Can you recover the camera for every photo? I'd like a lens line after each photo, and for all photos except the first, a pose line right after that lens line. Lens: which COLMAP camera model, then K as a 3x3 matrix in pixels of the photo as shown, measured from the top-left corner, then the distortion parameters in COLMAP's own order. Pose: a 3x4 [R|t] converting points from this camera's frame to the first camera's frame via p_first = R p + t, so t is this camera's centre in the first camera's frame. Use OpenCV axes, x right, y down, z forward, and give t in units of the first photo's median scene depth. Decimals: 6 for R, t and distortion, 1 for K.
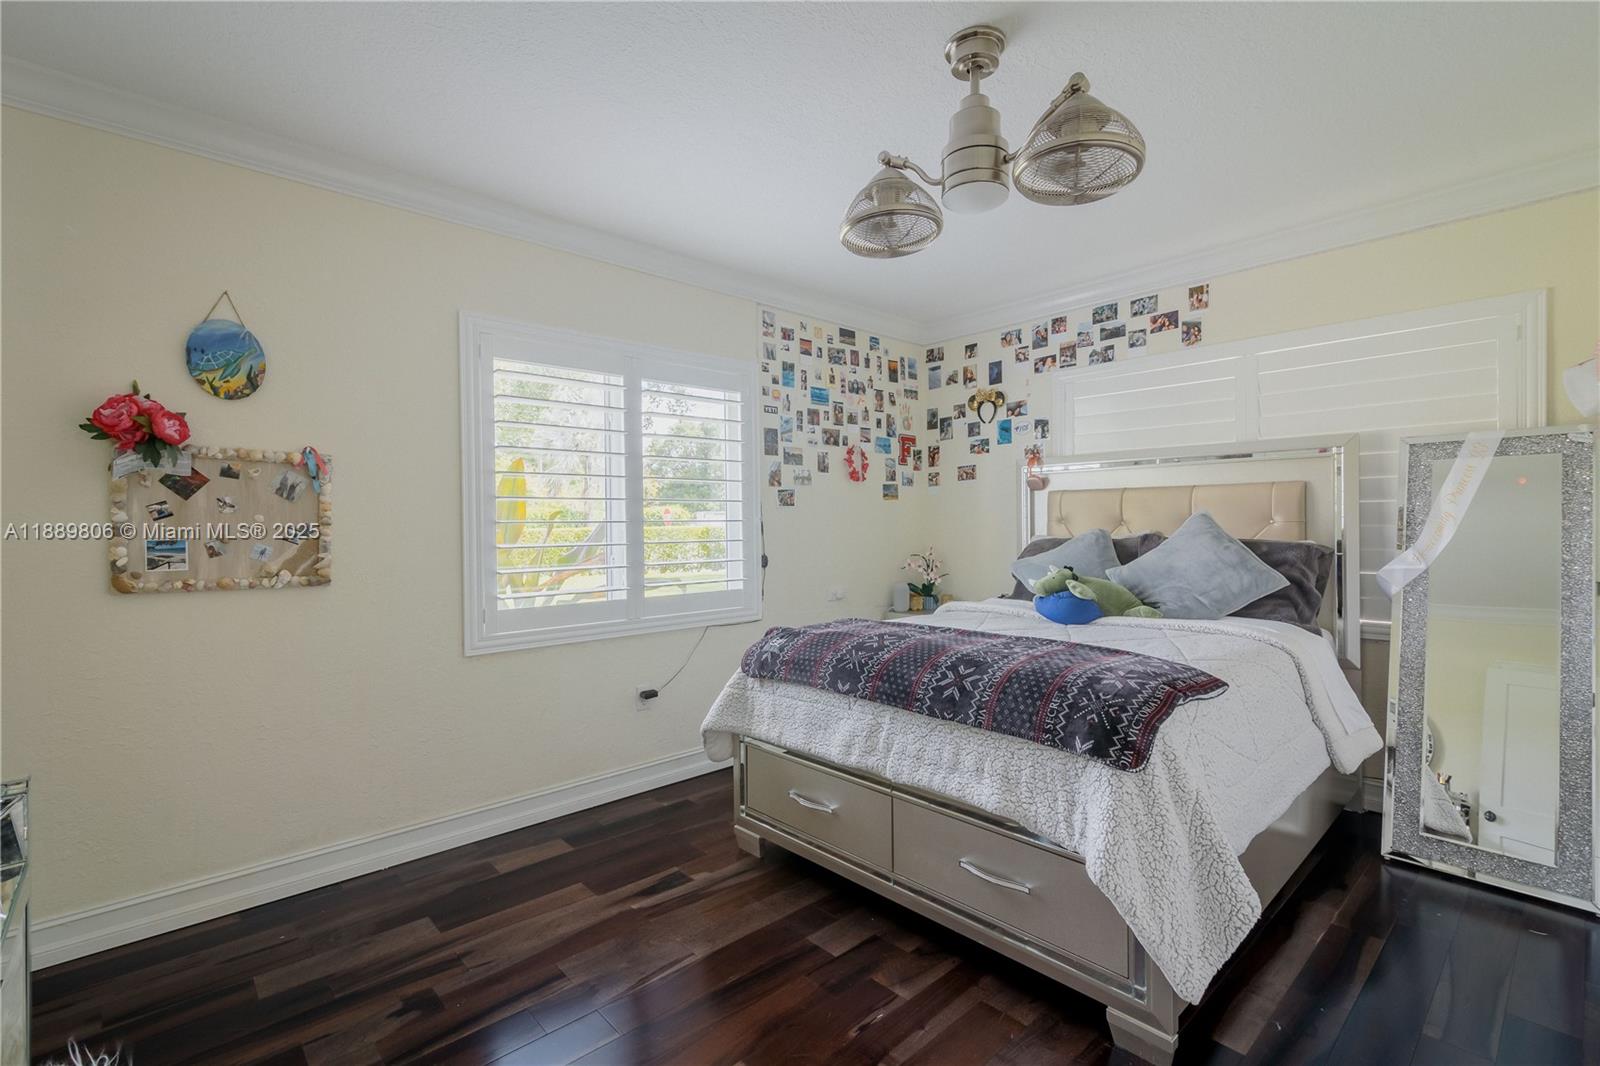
lens RADIAL K [[727.0, 0, 791.8], [0, 727.0, 533.4], [0, 0, 1]] dist [-0.001806, -0.000038]
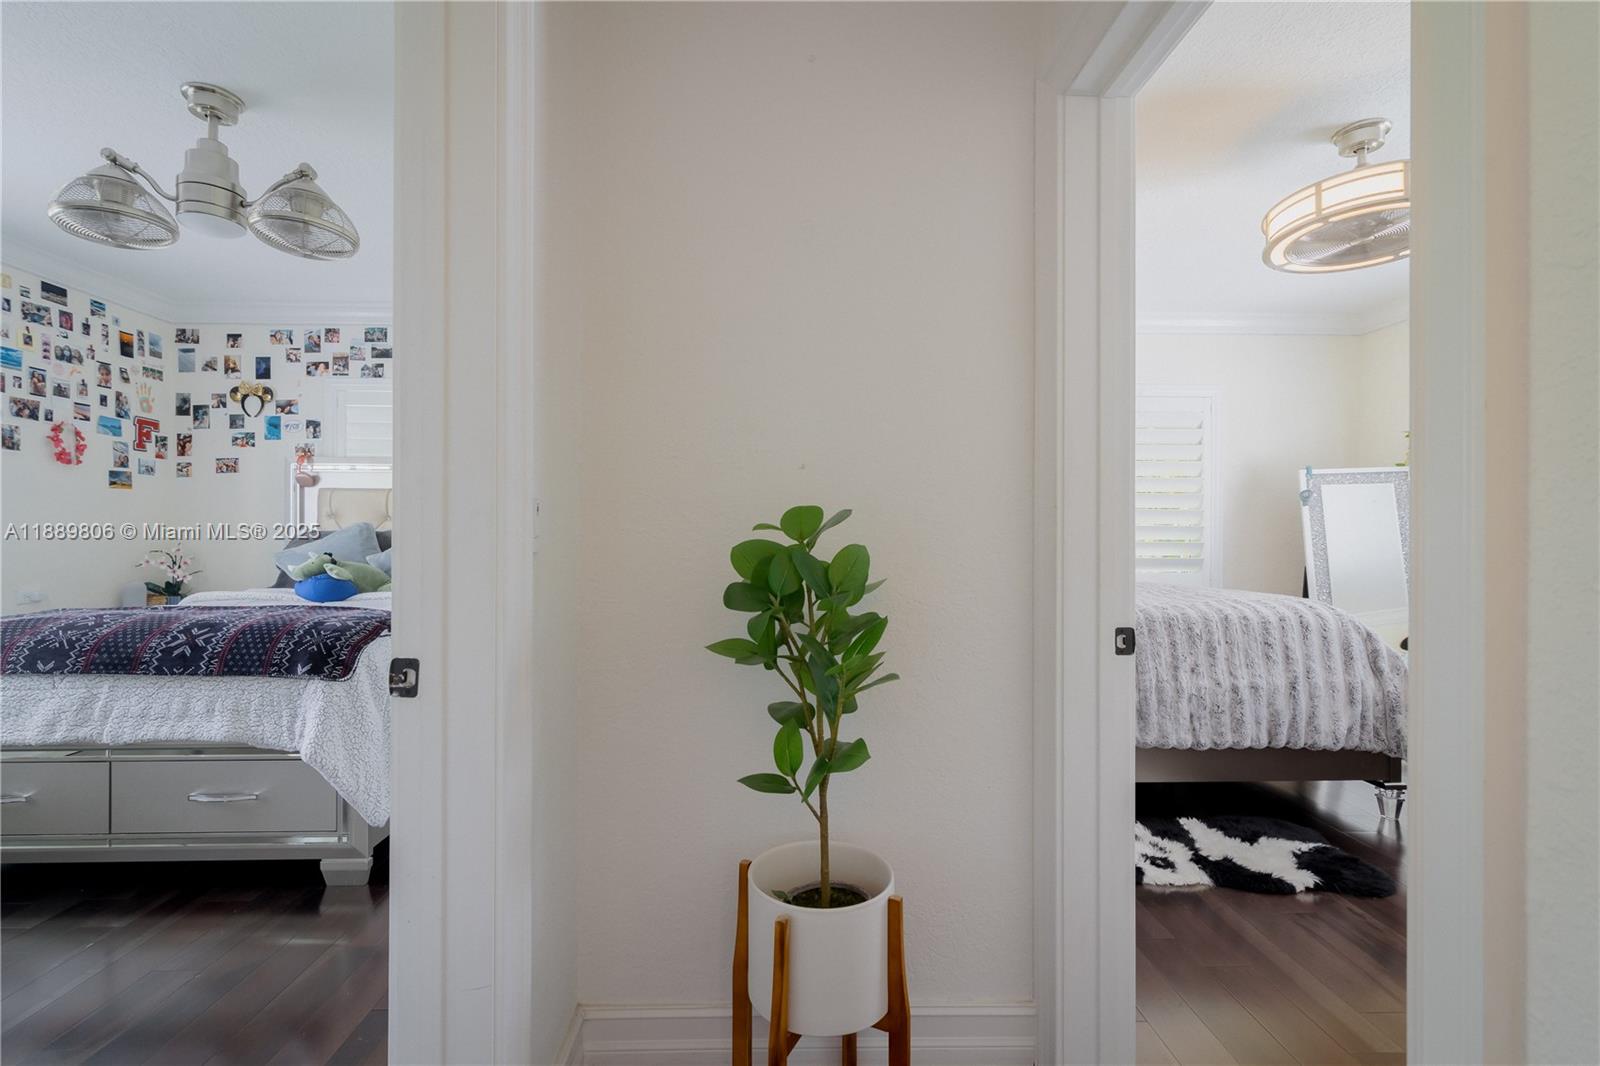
lens RADIAL K [[727.0, 0, 791.8], [0, 727.0, 533.4], [0, 0, 1]] dist [-0.001806, -0.000038]
pose [[0.641095, 0.011725, 0.767372, -0.019461], [0.001253, 0.999866, -0.016325, 0.026329], [-0.767461, 0.011427, 0.640994, -0.214490]]
